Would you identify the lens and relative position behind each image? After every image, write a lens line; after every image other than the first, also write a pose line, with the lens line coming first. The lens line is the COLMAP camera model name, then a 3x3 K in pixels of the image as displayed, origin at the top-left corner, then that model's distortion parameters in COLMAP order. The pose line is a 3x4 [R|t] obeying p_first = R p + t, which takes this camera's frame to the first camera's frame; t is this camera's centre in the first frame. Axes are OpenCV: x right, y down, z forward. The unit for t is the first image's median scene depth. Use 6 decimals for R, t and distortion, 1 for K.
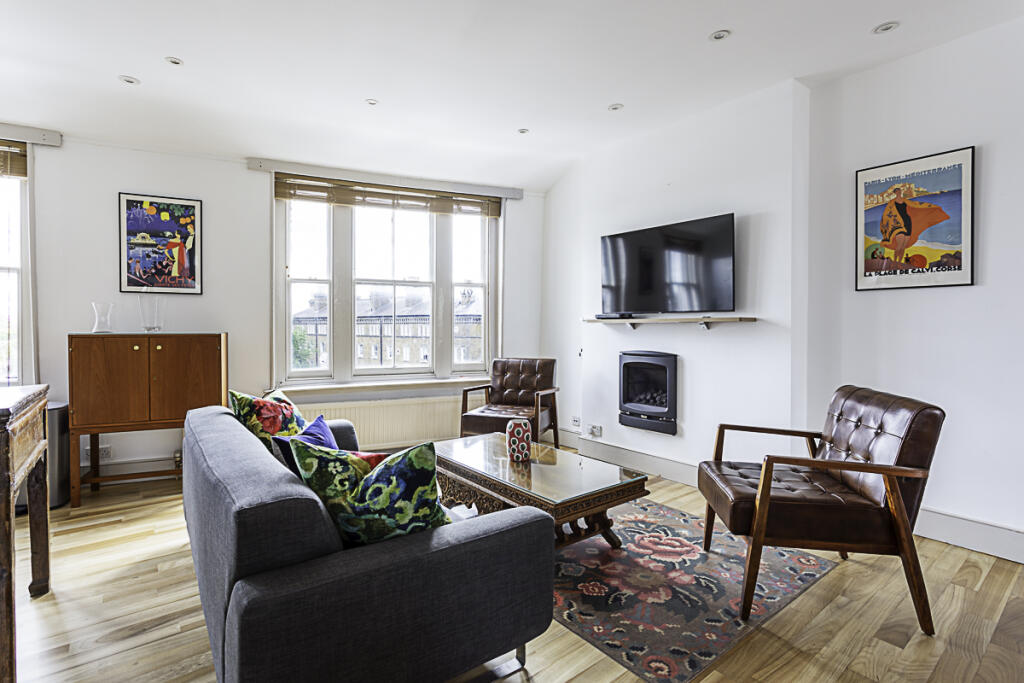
lens RADIAL K [[483.3, 0, 510.6], [0, 483.3, 331.4], [0, 0, 1]] dist [-0.004171, 0.000528]
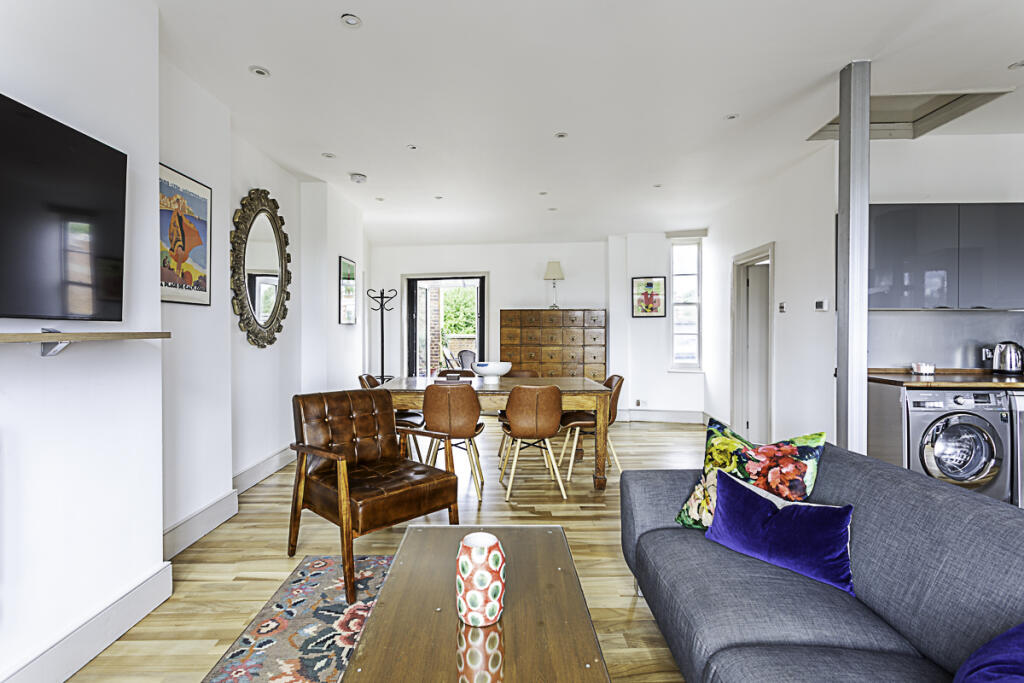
lens RADIAL K [[483.3, 0, 507.3], [0, 483.3, 335.5], [0, 0, 1]] dist [-0.004171, 0.000528]
pose [[-0.794849, -0.006706, 0.606770, -0.254348], [0.006472, 0.999788, 0.019527, -0.031813], [-0.606773, 0.019448, -0.794637, 1.134425]]
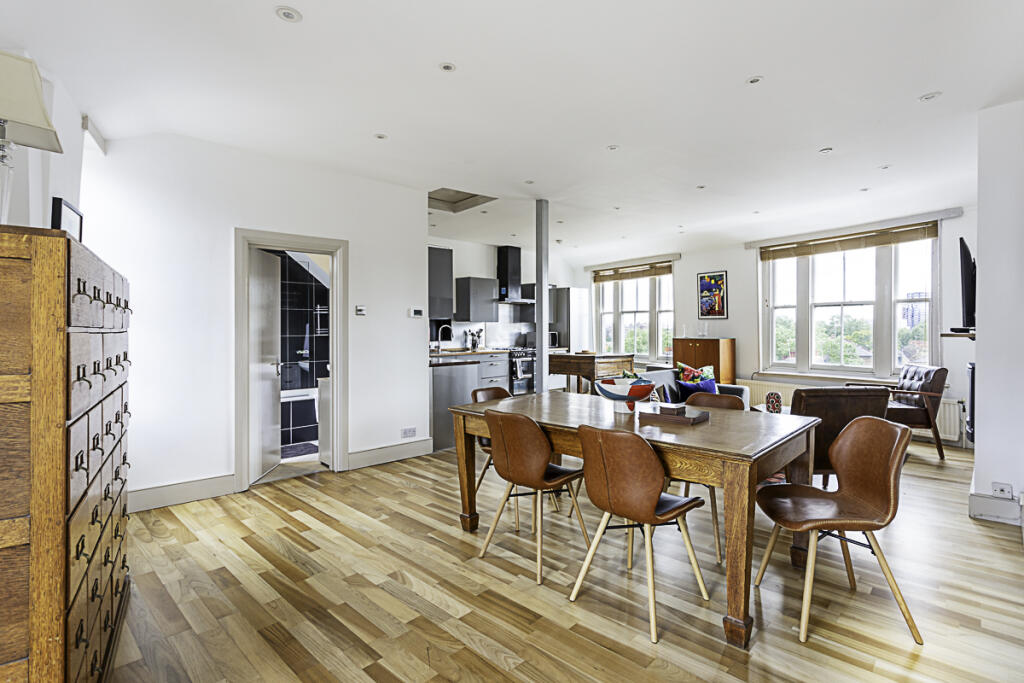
lens RADIAL K [[483.3, 0, 513.1], [0, 483.3, 337.2], [0, 0, 1]] dist [-0.004171, 0.000528]
pose [[0.158848, 0.004126, -0.987294, 1.310174], [-0.023308, 0.999728, 0.000428, 0.020501], [0.987028, 0.022944, 0.158901, -0.186865]]
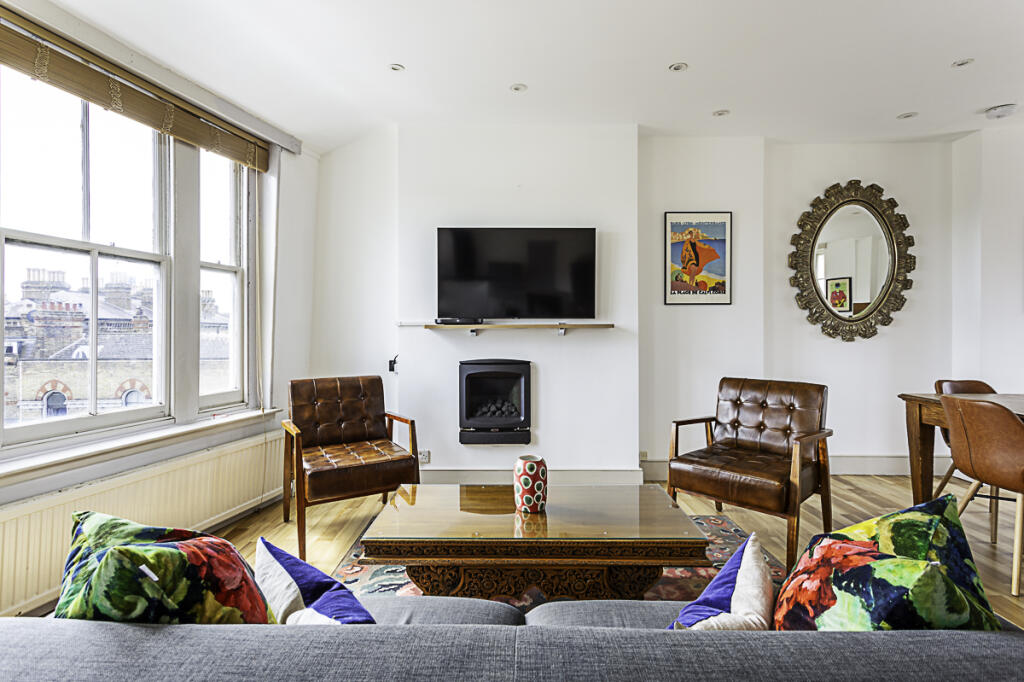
lens RADIAL K [[483.3, 0, 508.0], [0, 483.3, 332.8], [0, 0, 1]] dist [-0.004171, 0.000528]
pose [[0.624206, -0.003090, 0.781253, -0.491717], [0.011497, 0.999920, -0.005232, -0.005660], [-0.781175, 0.012248, 0.624192, 0.457229]]
